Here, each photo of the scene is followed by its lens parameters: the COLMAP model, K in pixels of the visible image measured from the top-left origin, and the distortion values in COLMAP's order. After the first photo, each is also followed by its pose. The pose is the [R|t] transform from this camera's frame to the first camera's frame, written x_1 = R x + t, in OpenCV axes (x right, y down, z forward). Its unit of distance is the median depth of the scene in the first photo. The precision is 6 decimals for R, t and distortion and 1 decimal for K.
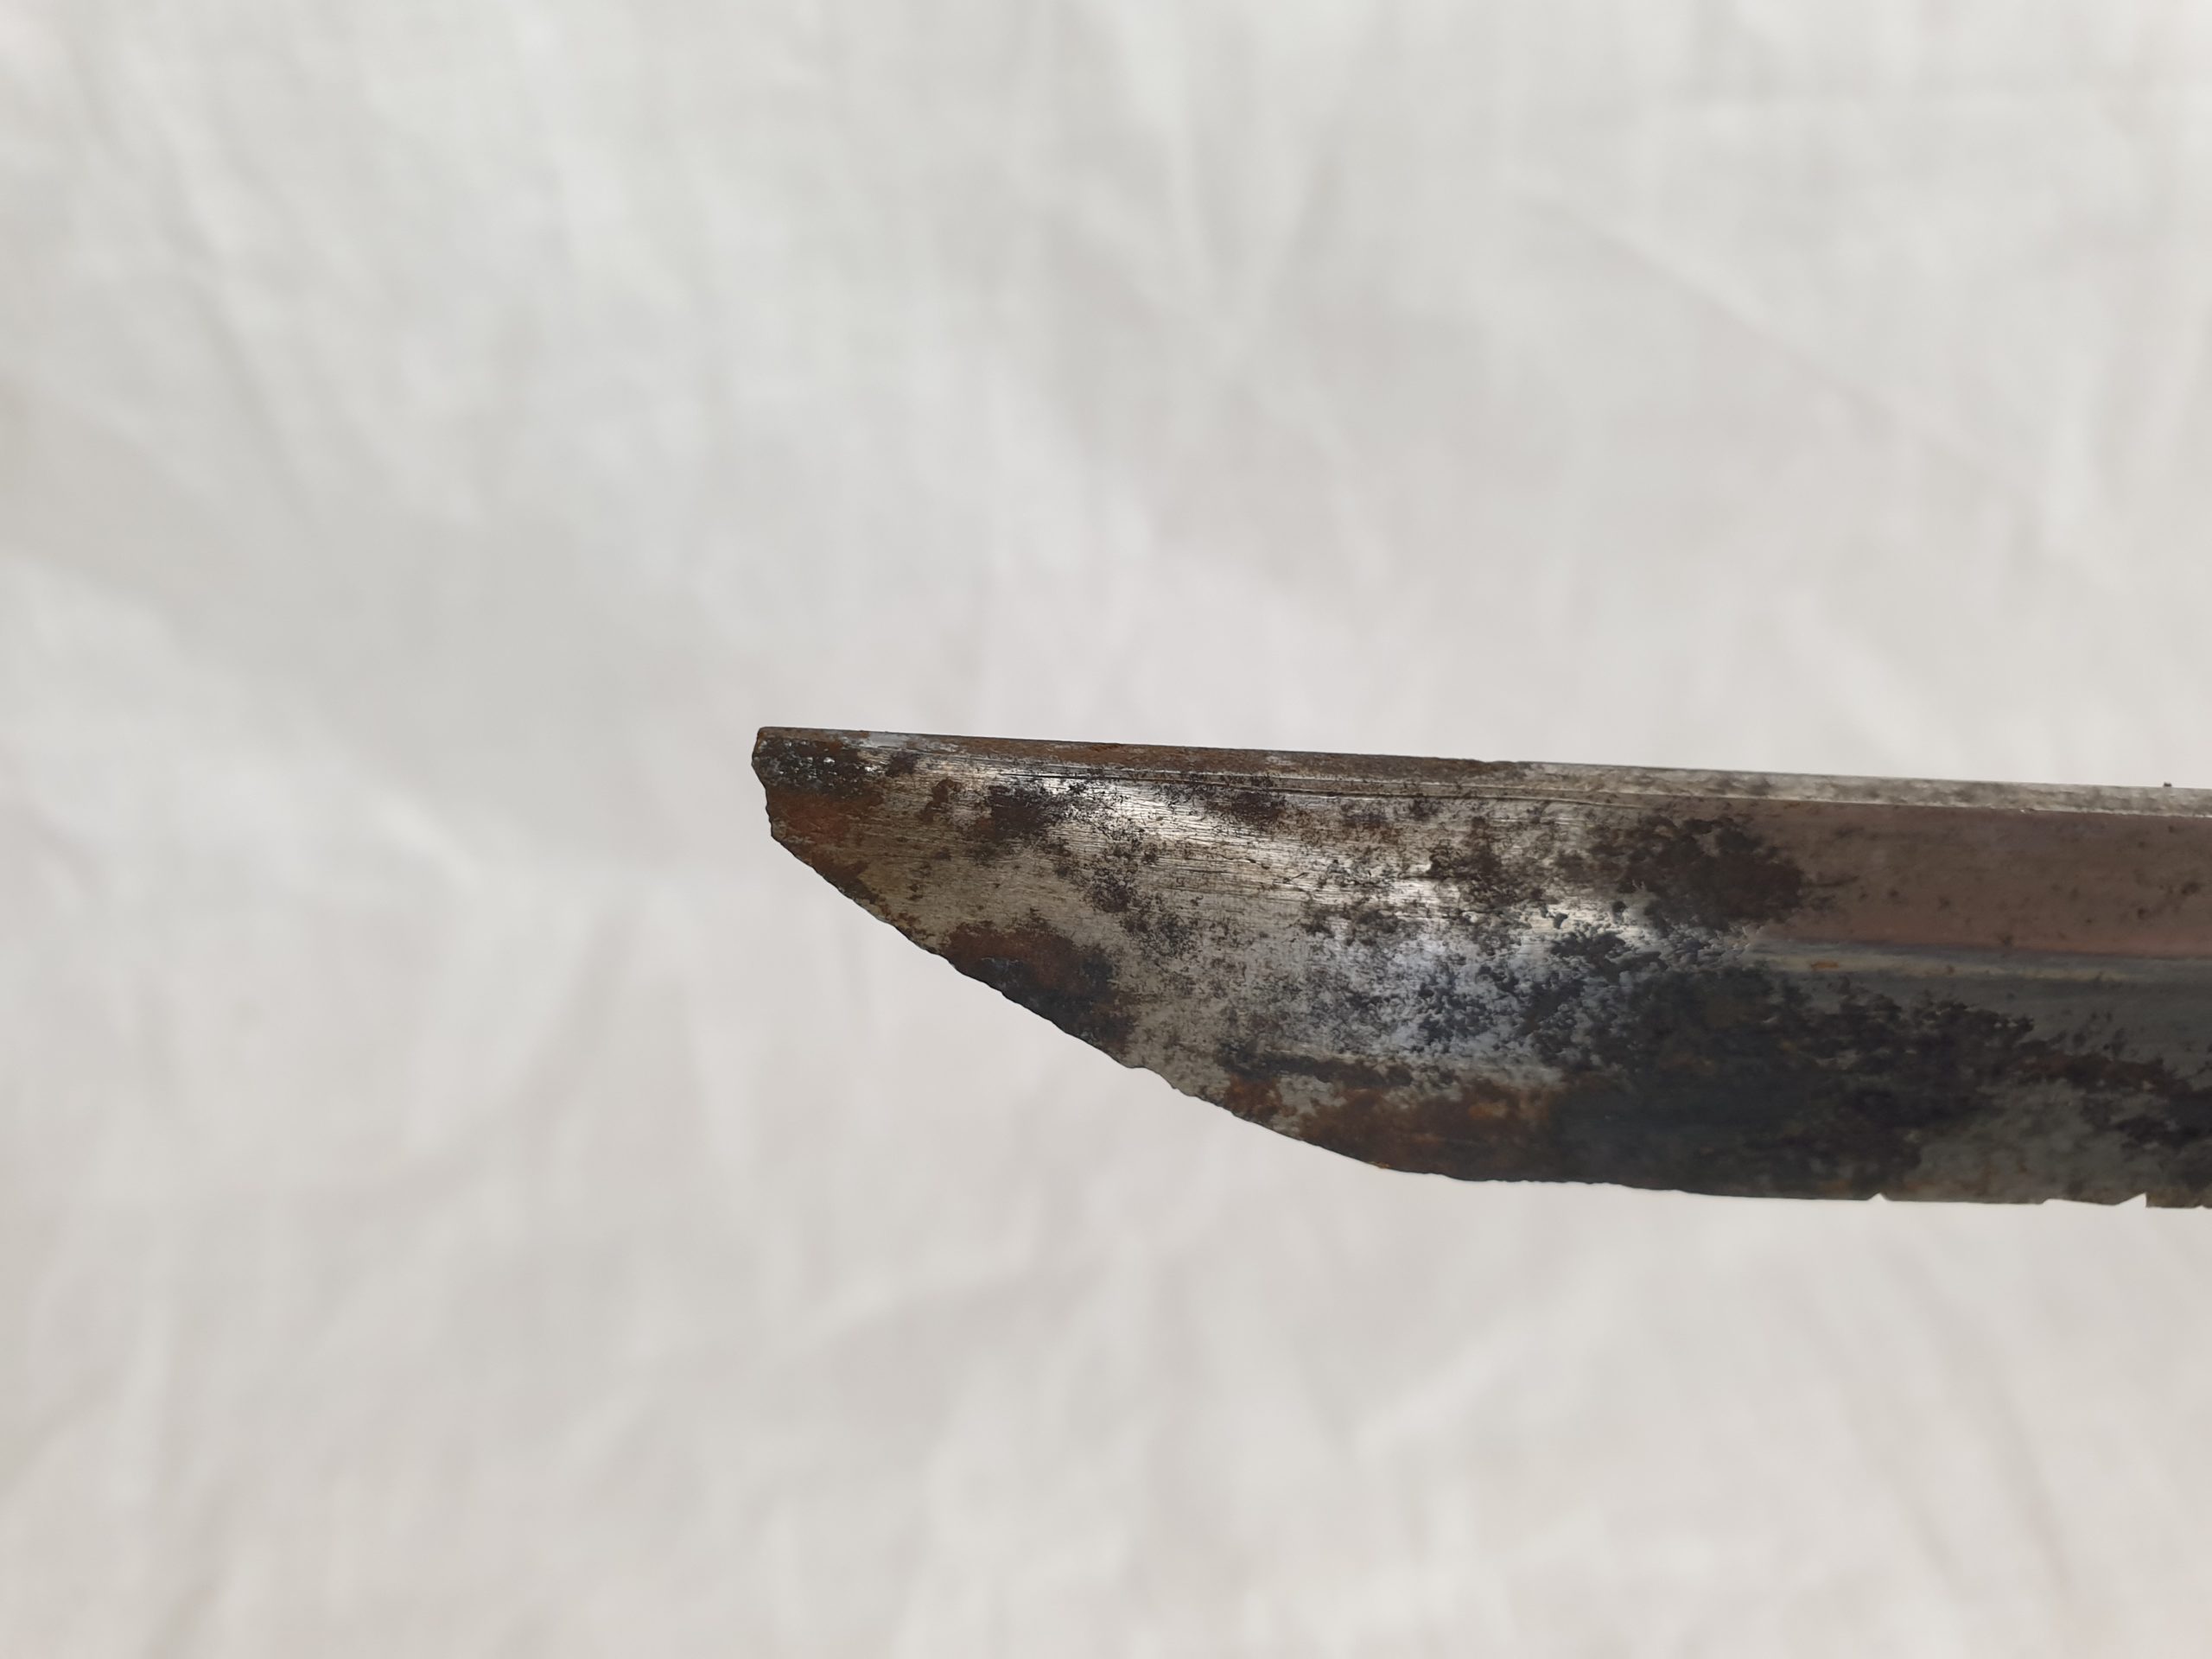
lens RADIAL K [[1823.6, 0, 1098.0], [0, 1823.6, 815.7], [0, 0, 1]] dist [-0.065627, 0.002256]
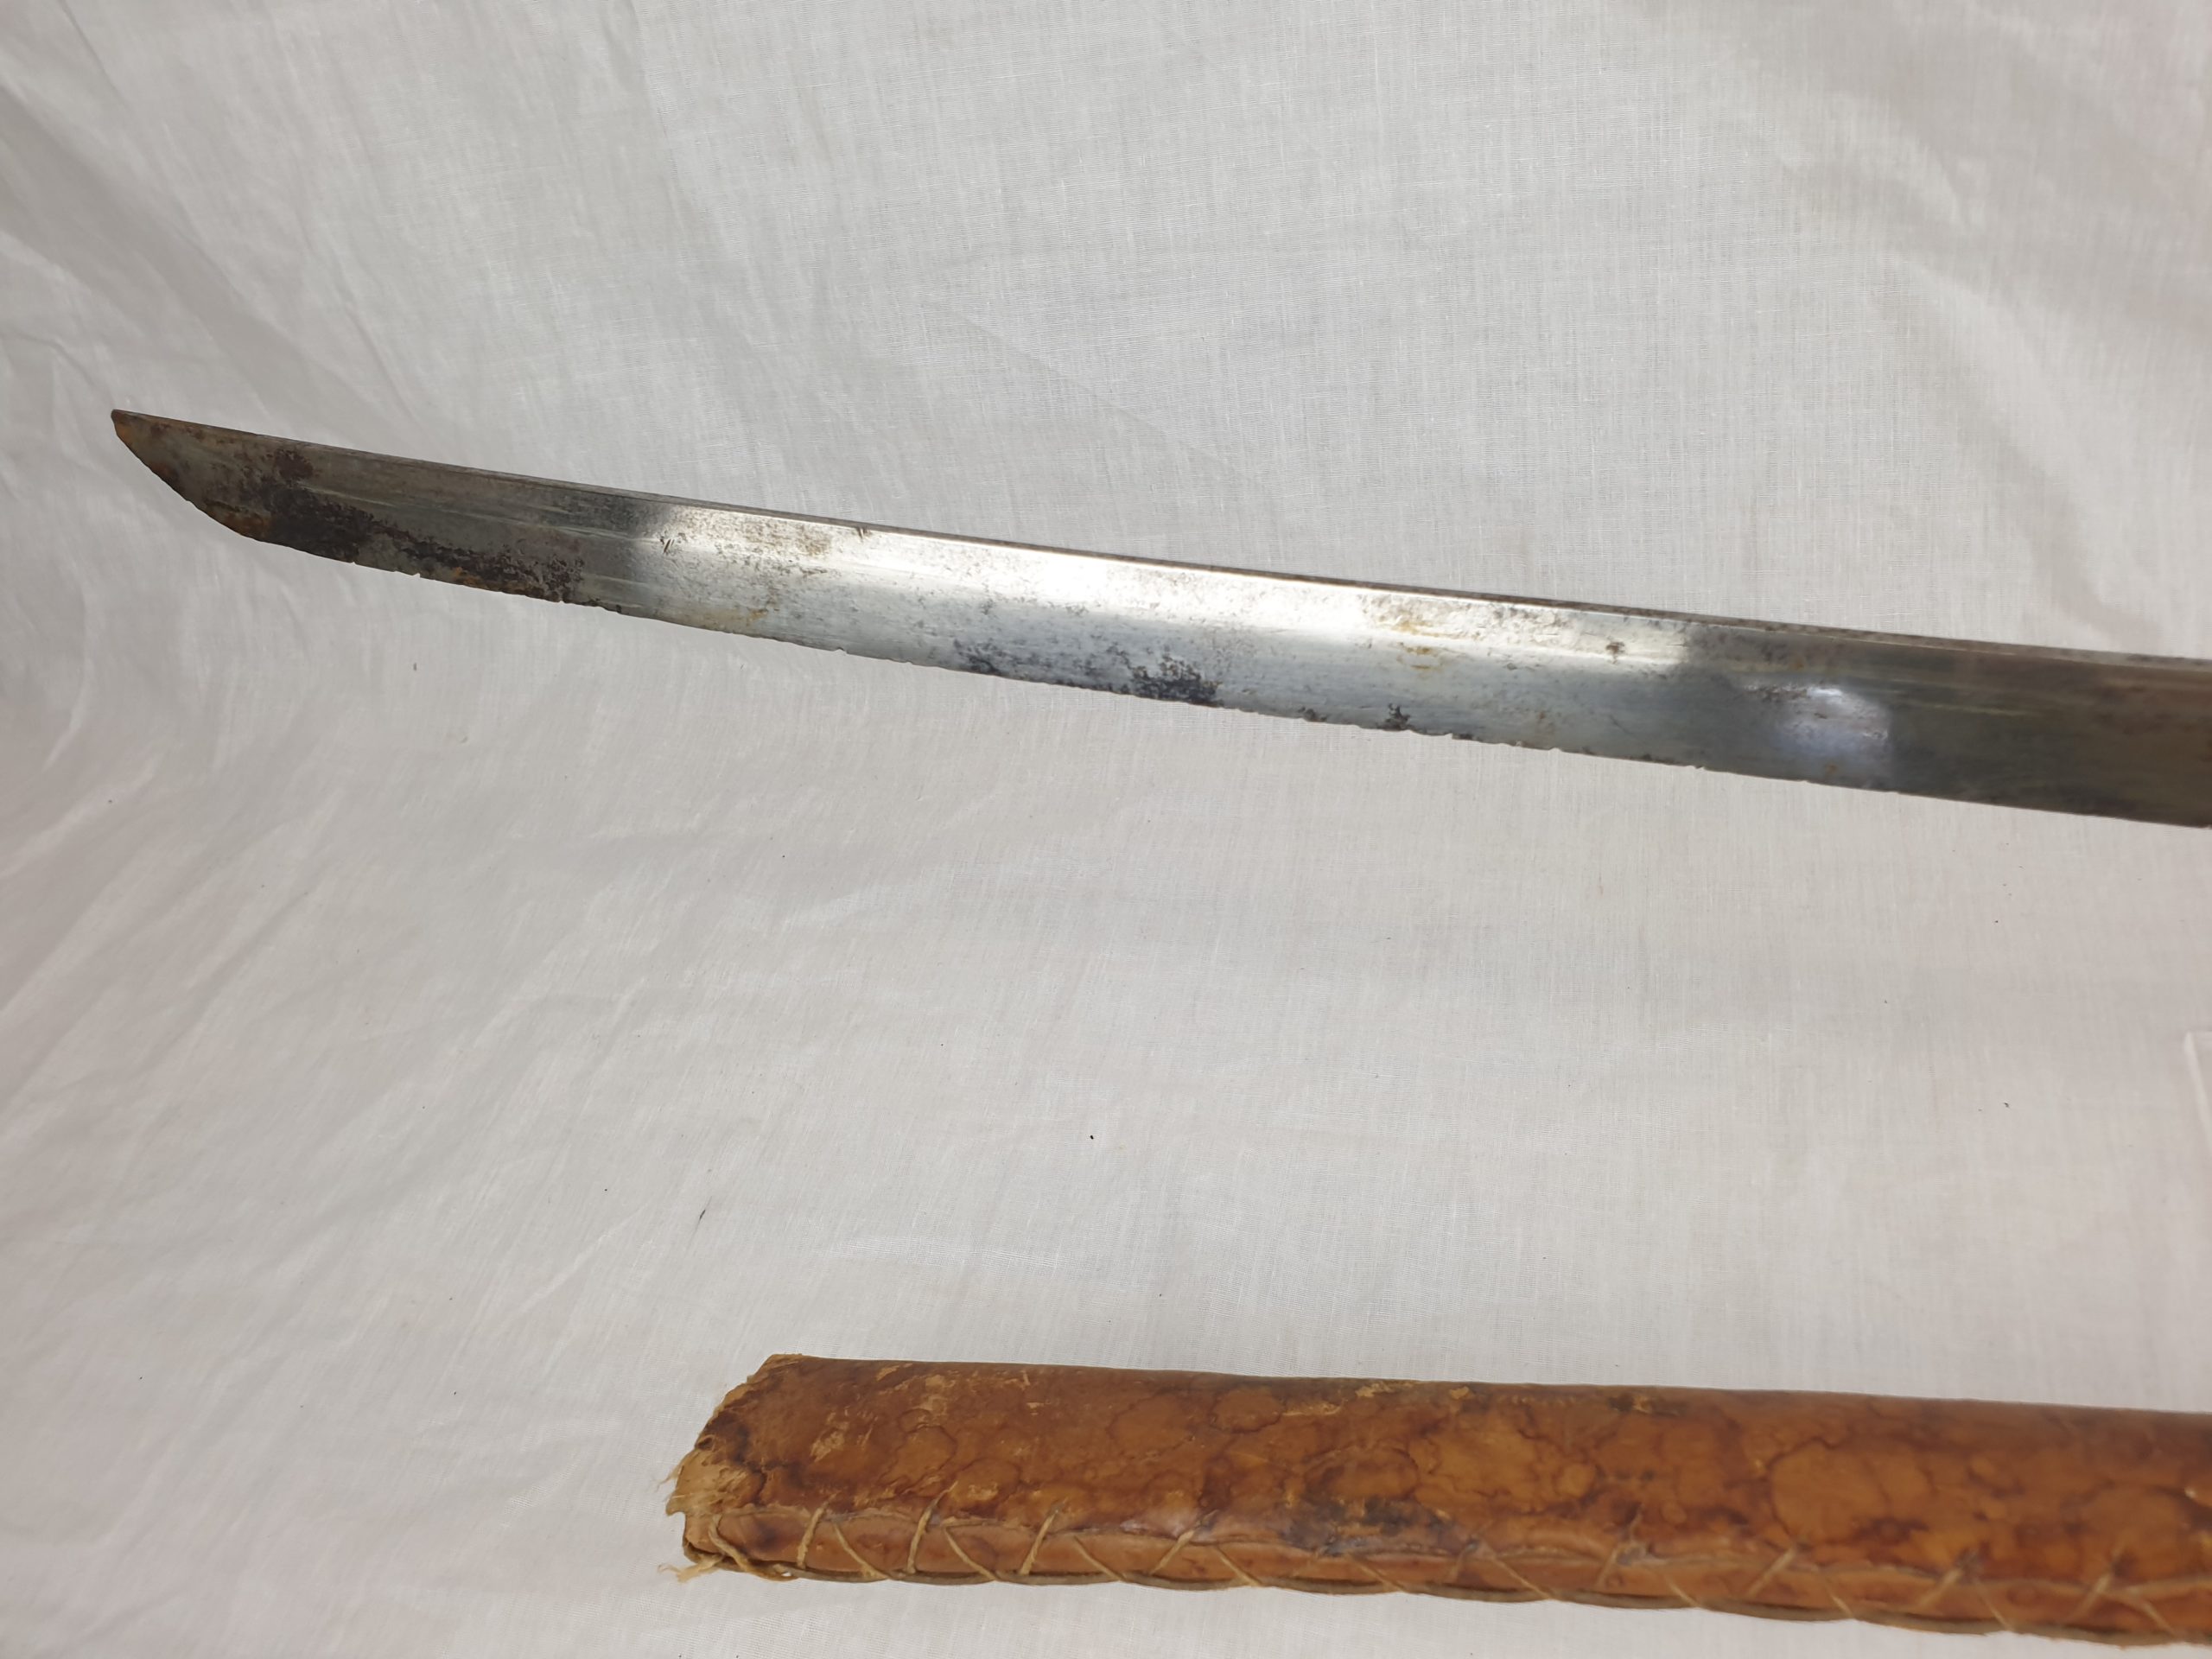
lens RADIAL K [[1709.5, 0, 1150.2], [0, 1709.5, 840.0], [0, 0, 1]] dist [-0.013267, 0.018879]
pose [[0.928112, 0.151677, -0.340004, 1.296868], [-0.154760, 0.987784, 0.018203, 0.181209], [0.338611, 0.035724, 0.940248, -0.709524]]
